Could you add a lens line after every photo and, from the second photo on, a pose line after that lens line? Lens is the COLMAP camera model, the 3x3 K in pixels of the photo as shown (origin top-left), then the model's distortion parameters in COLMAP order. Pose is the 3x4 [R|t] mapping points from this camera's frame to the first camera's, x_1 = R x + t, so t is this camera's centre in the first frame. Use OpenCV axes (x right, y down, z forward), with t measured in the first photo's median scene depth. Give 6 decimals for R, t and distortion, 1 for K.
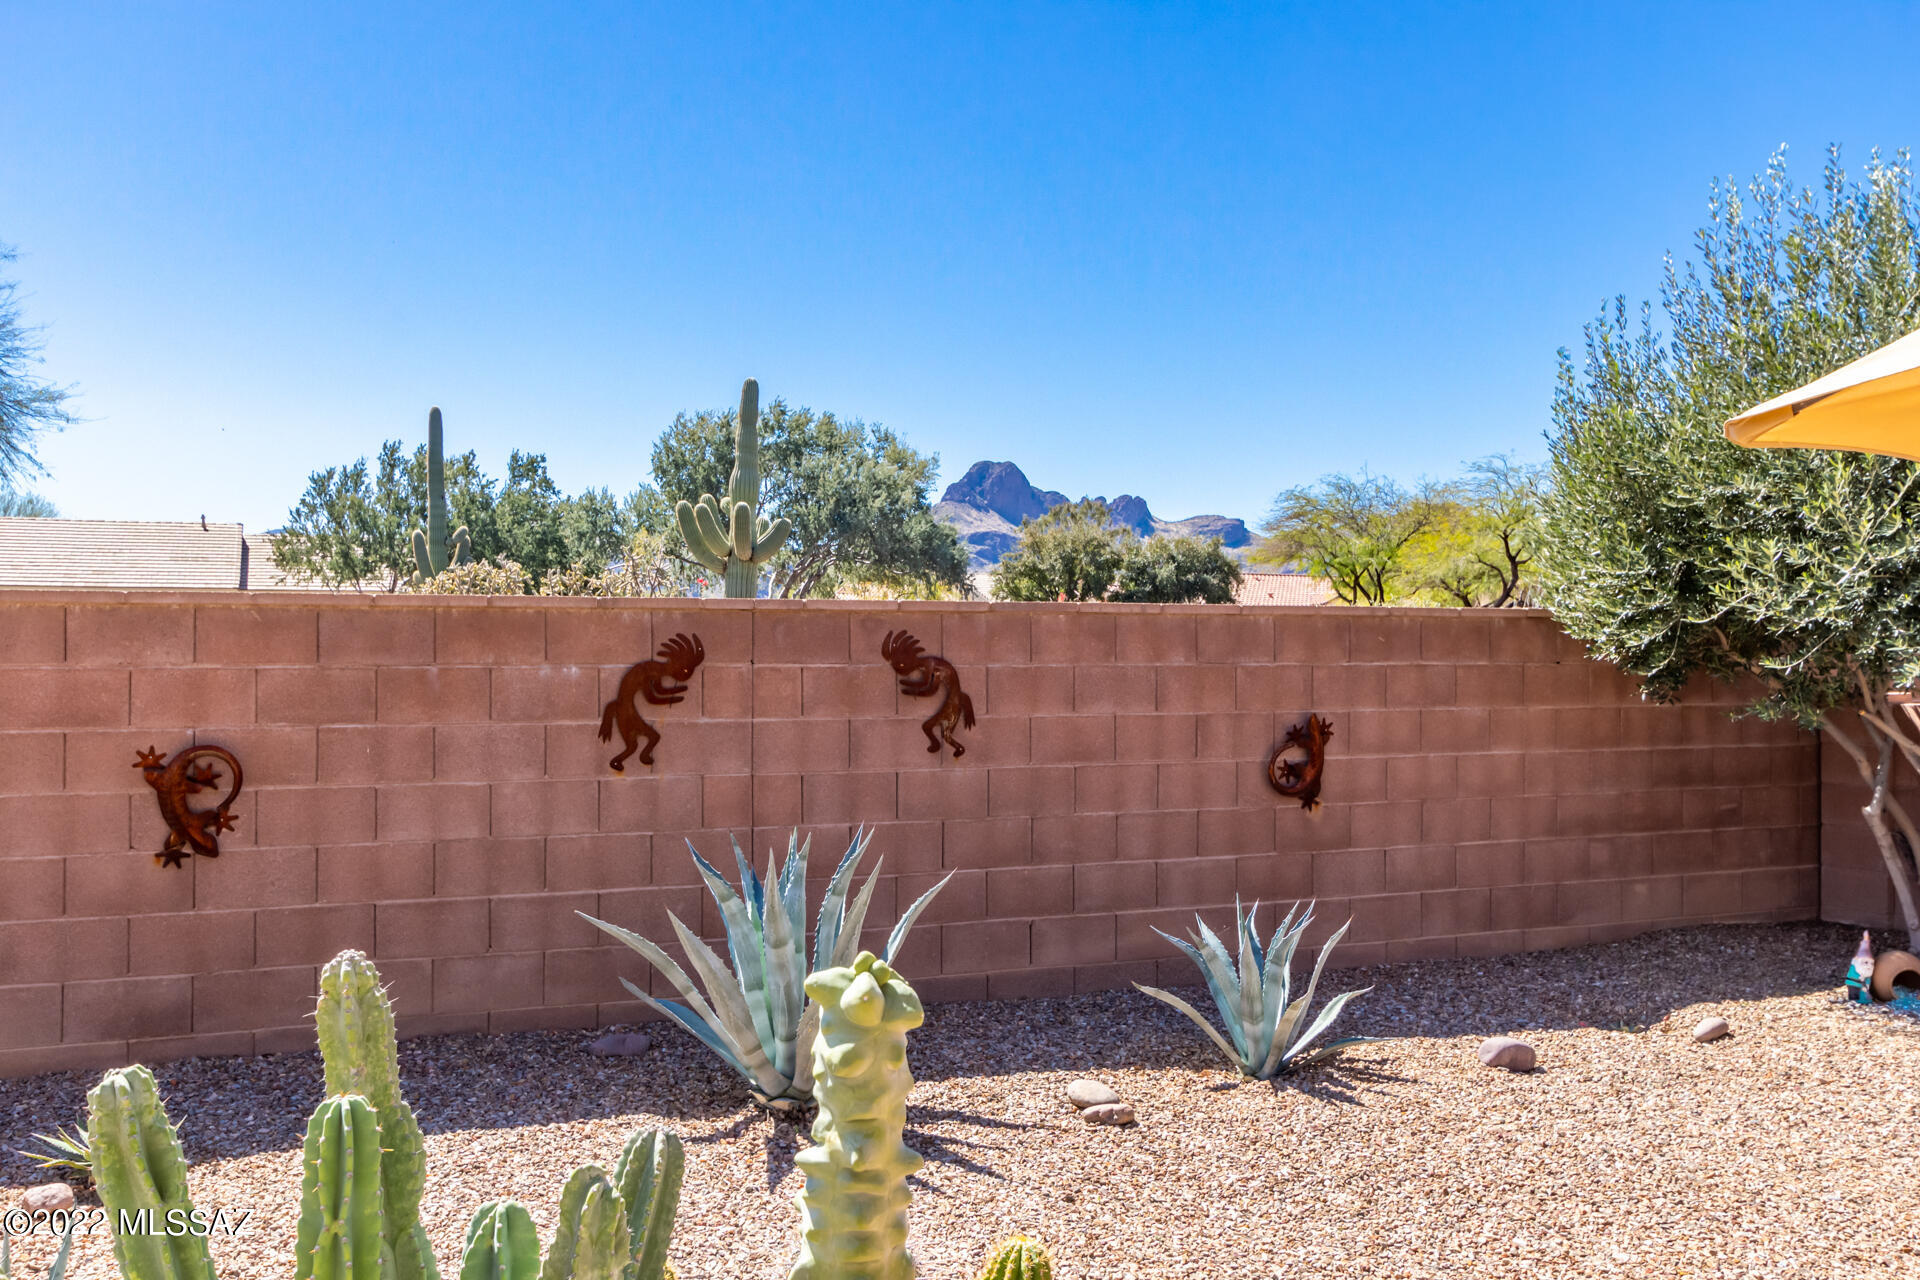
lens RADIAL K [[1725.8, 0, 960.0], [0, 1725.8, 640.0], [0, 0, 1]] dist [-0.001482, -0.006630]
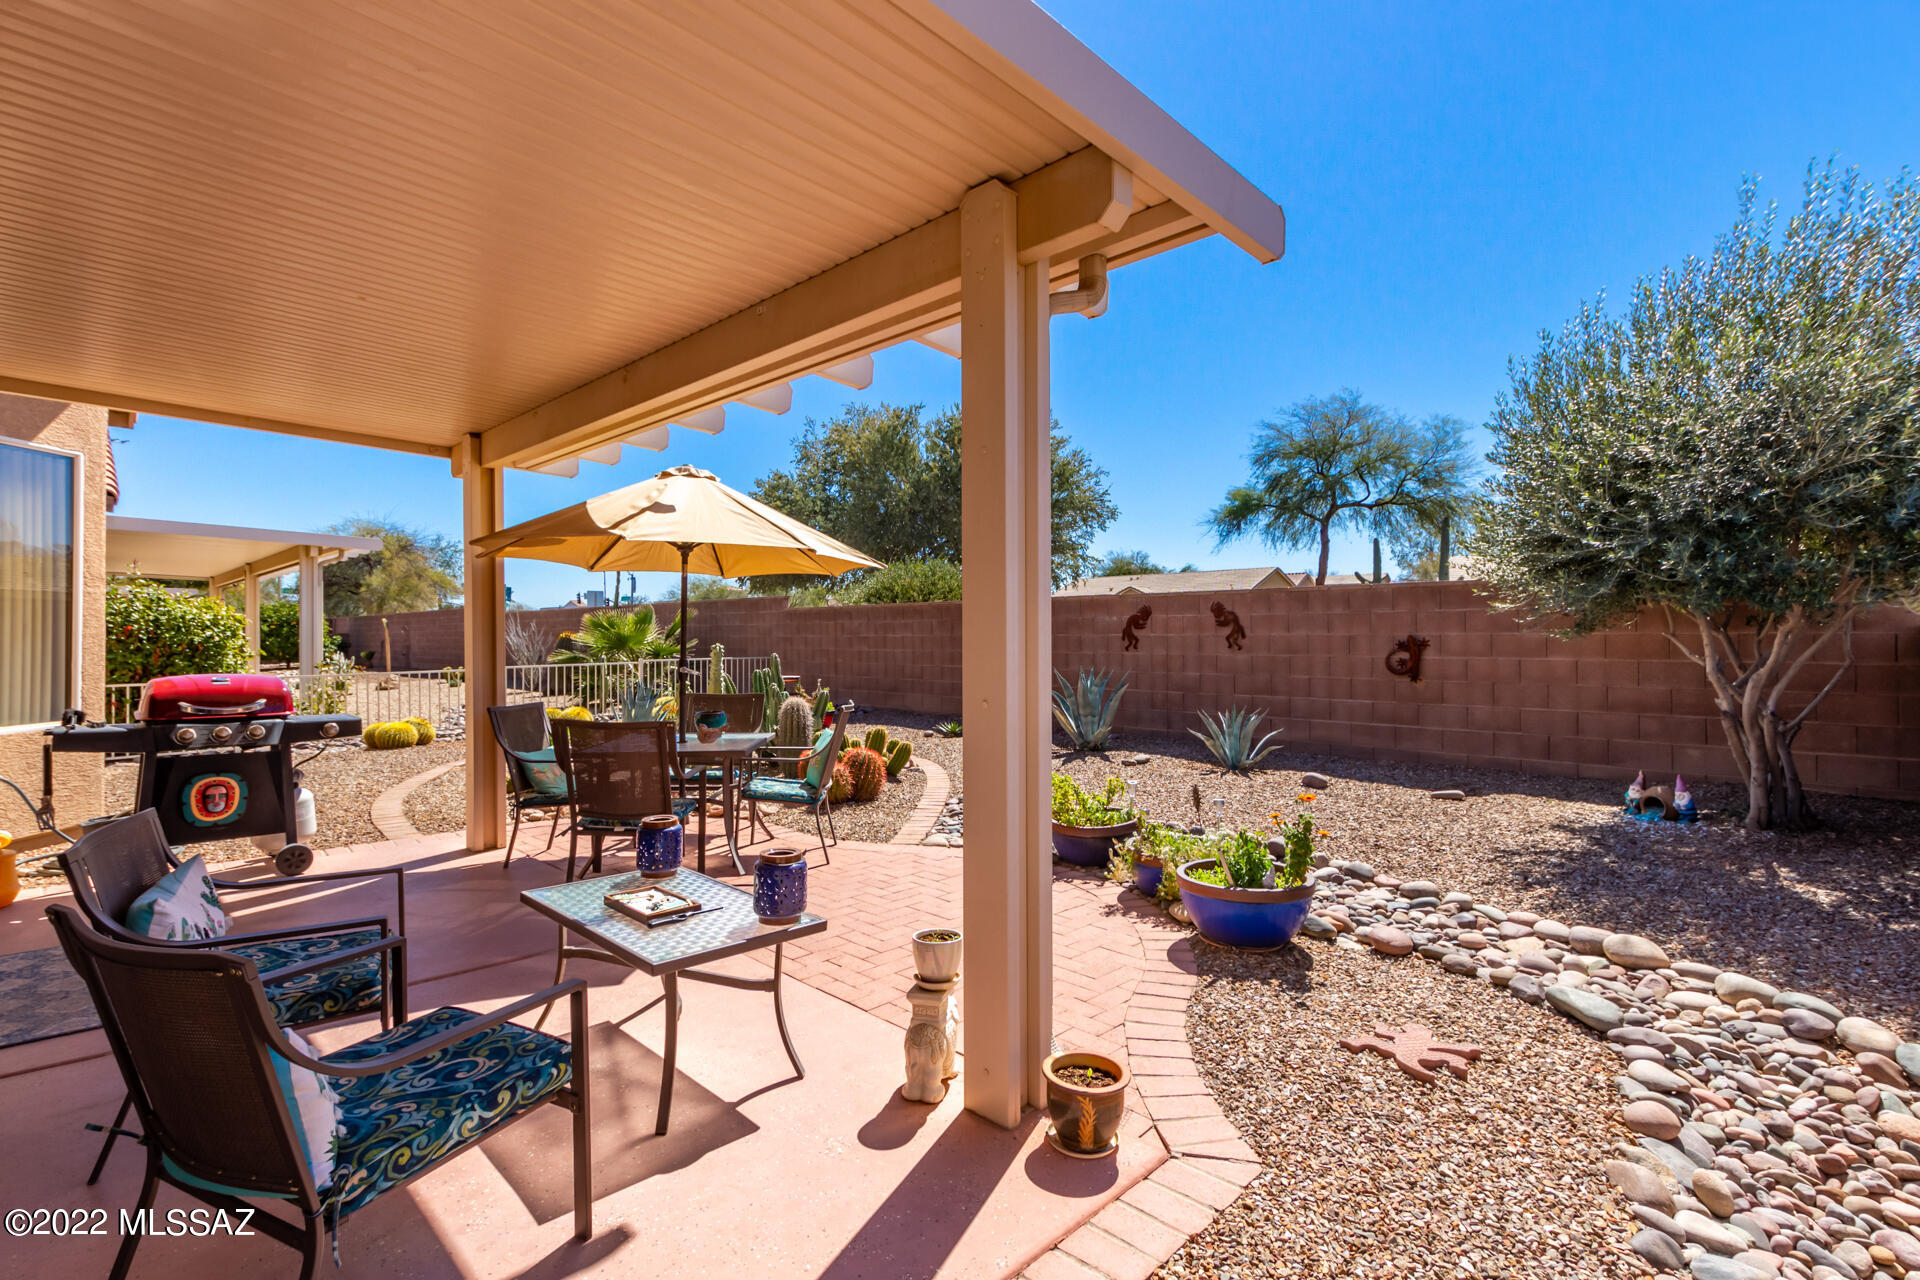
lens RADIAL K [[892.7, 0, 954.6], [0, 892.7, 644.6], [0, 0, 1]] dist [0.007136, 0.000038]
pose [[0.377490, 0.012370, -0.925931, 1.020455], [0.016528, 0.999661, 0.020093, 0.024945], [0.925866, -0.022889, 0.377158, 0.108056]]
